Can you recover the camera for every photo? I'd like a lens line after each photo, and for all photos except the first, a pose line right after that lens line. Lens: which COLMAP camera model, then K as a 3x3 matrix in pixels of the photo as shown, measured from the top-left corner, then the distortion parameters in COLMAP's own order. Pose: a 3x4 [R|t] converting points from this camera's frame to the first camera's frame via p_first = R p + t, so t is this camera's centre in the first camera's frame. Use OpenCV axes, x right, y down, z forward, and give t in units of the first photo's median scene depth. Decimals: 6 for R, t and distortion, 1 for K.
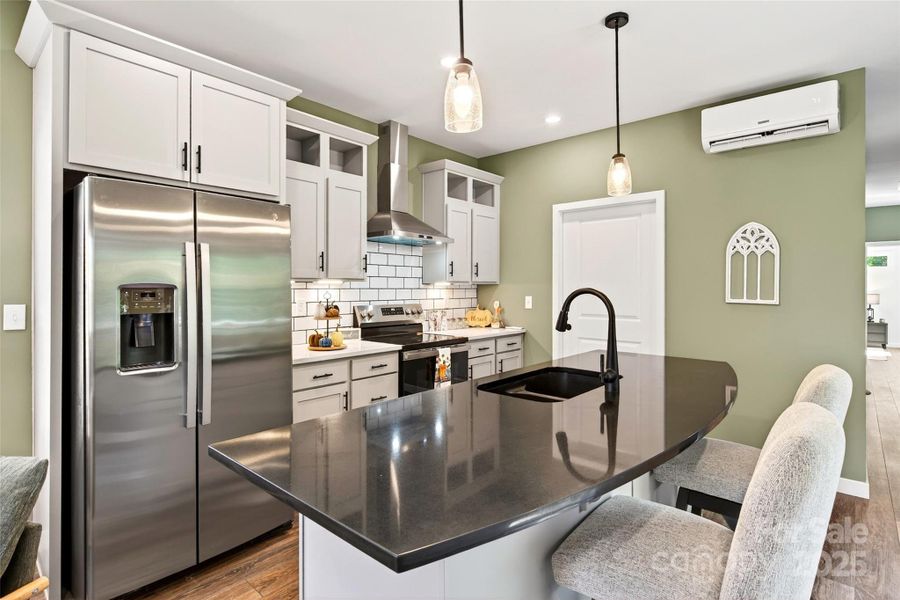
lens RADIAL K [[447.6, 0, 481.8], [0, 447.6, 280.9], [0, 0, 1]] dist [-0.002504, -0.001456]
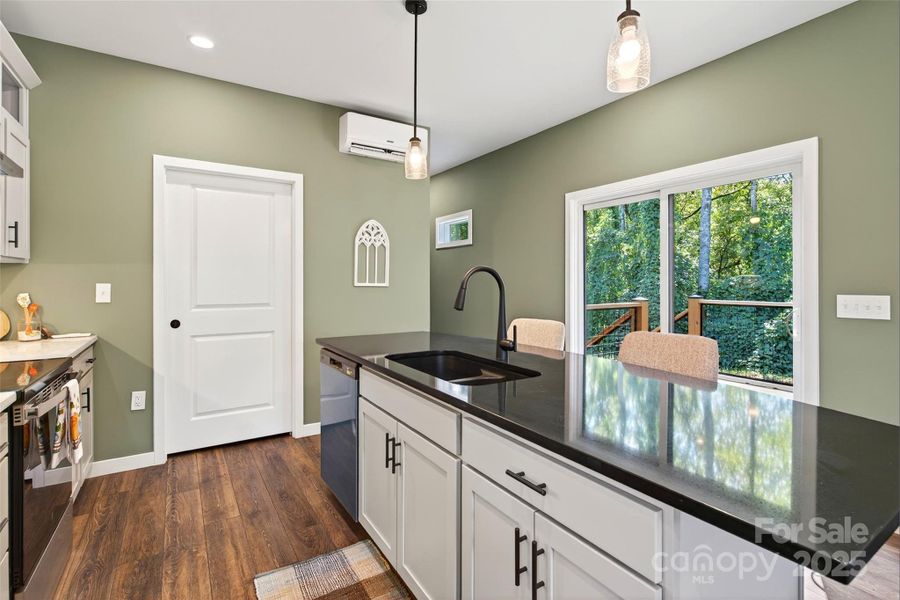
lens RADIAL K [[425.5, 0, 409.5], [0, 425.5, 276.5], [0, 0, 1]] dist [-0.002709, -0.001047]
pose [[0.331413, 0.010679, 0.943425, -0.440035], [-0.015460, 0.999863, -0.005887, 0.027488], [-0.943359, -0.012634, 0.331532, 0.503250]]
